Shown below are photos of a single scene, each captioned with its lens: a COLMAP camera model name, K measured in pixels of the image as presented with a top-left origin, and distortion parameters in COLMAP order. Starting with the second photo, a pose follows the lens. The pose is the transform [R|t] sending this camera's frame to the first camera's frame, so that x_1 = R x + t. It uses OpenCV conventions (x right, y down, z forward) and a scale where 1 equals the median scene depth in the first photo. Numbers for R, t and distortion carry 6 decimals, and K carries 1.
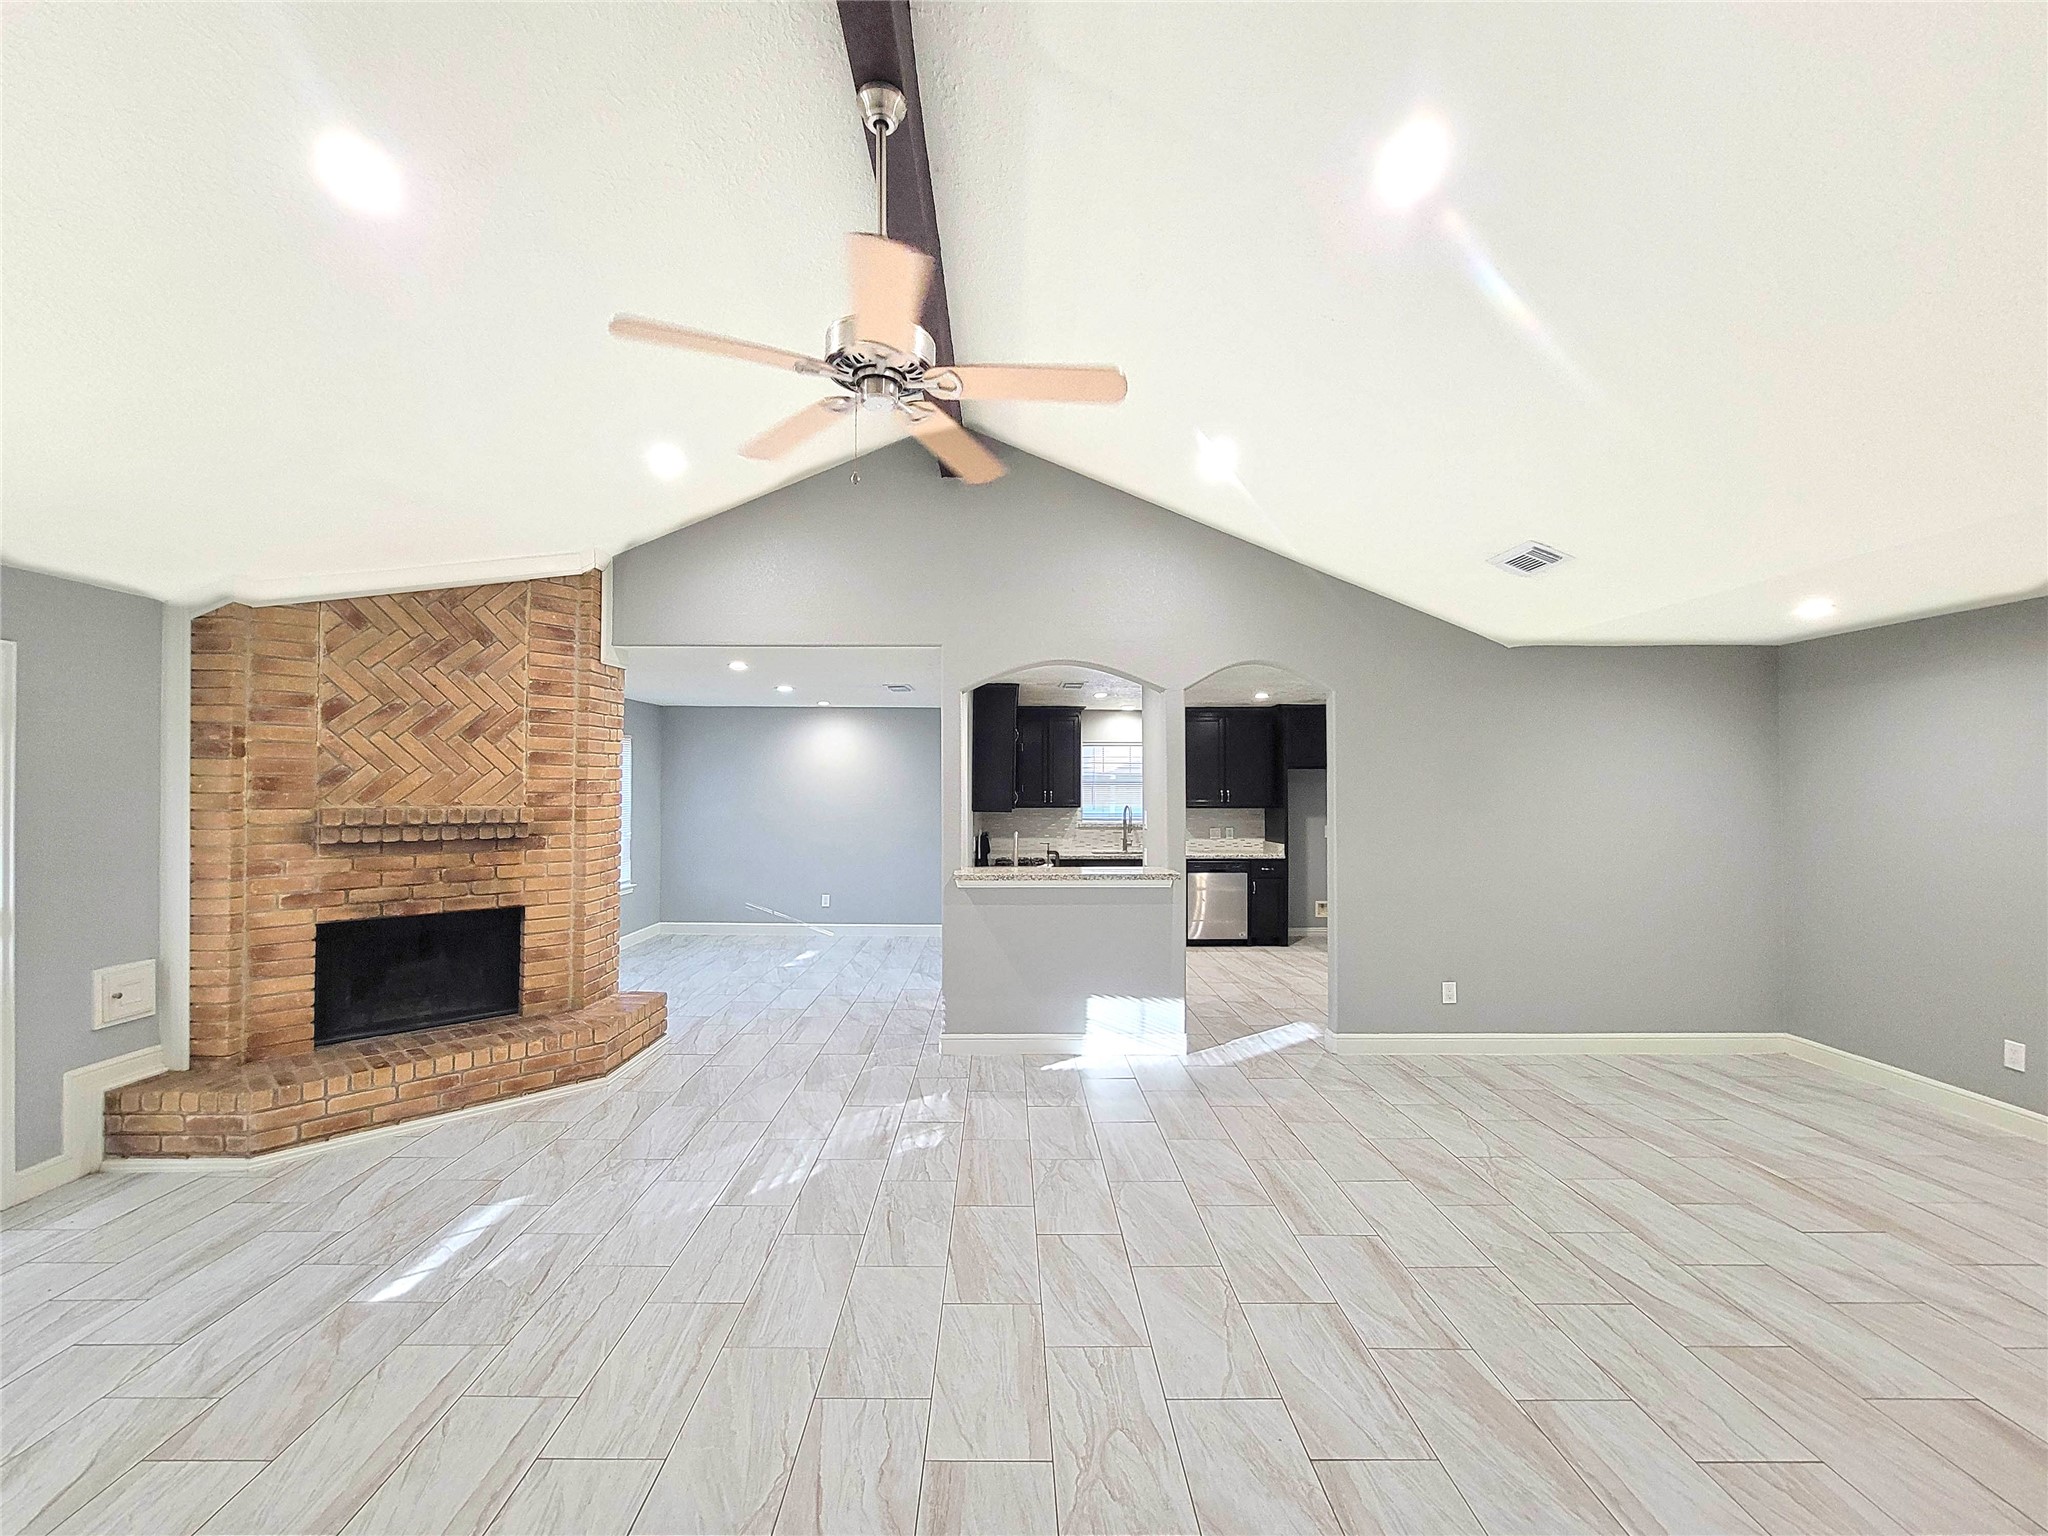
lens RADIAL K [[815.0, 0, 1009.9], [0, 815.0, 792.2], [0, 0, 1]] dist [-0.001024, 0.000161]
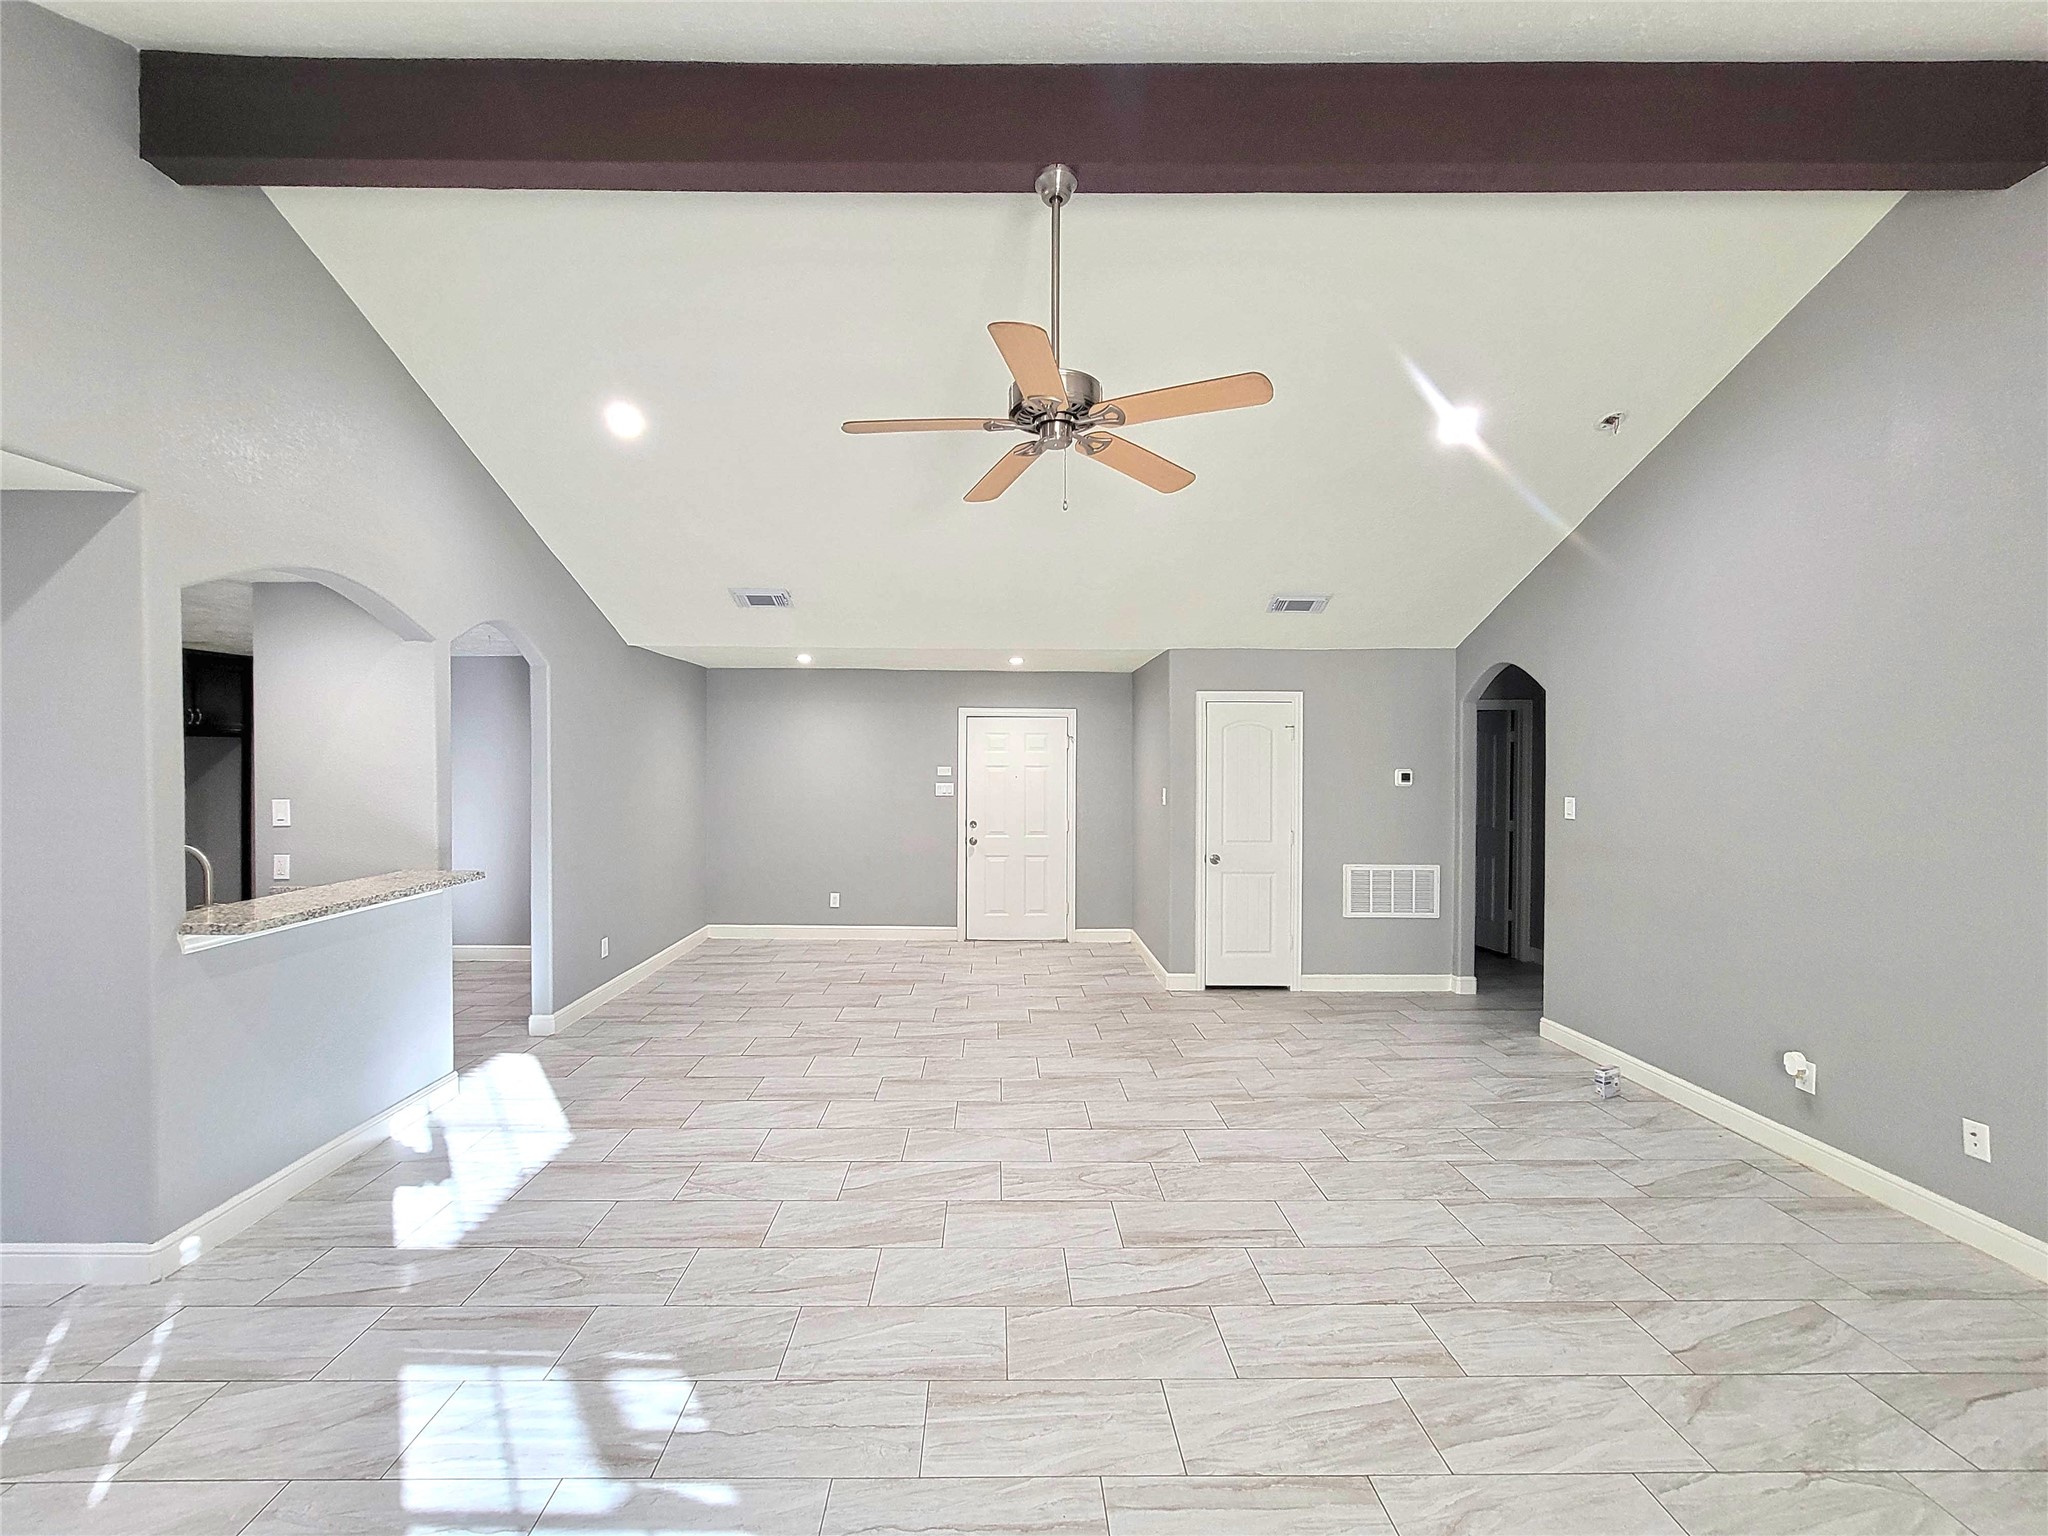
lens RADIAL K [[875.2, 0, 992.8], [0, 875.2, 781.5], [0, 0, 1]] dist [-0.004092, 0.001548]
pose [[-0.001311, -0.028421, 0.999595, -0.799252], [-0.003228, 0.999591, 0.028417, -0.009957], [-0.999994, -0.003189, -0.001402, 0.620233]]
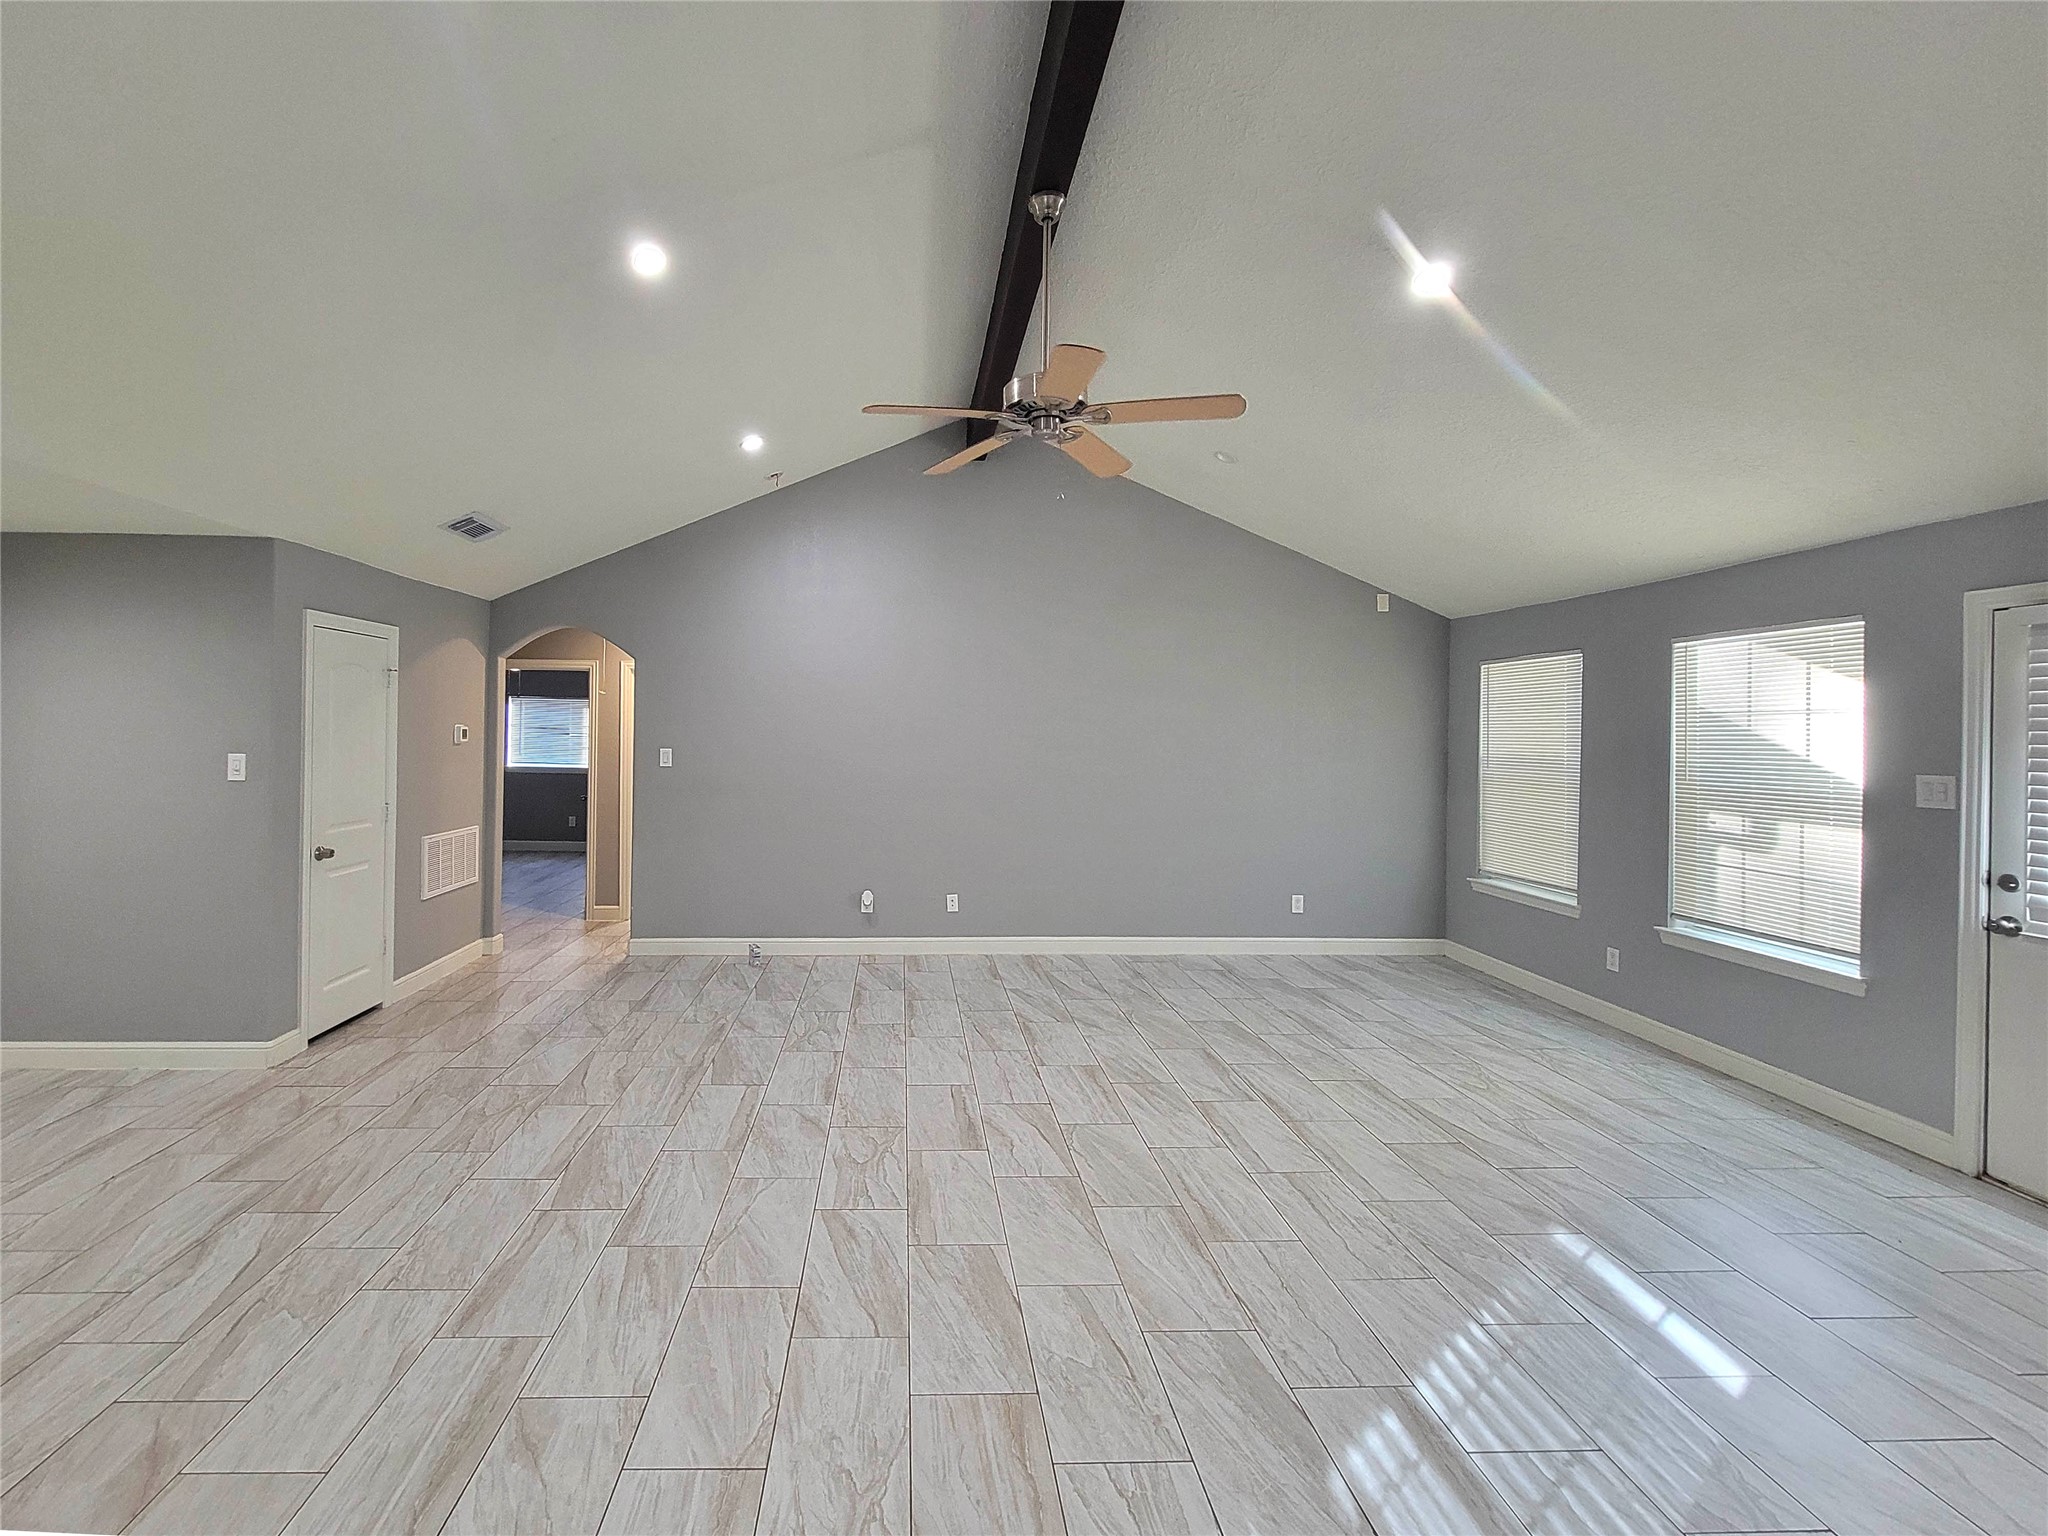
lens RADIAL K [[875.2, 0, 942.4], [0, 875.2, 729.8], [0, 0, 1]] dist [-0.004092, 0.001548]
pose [[-0.998878, -0.015896, -0.044606, 0.036224], [-0.016019, 0.999869, 0.002403, -0.001049], [0.044562, 0.003114, -0.999002, 1.362476]]
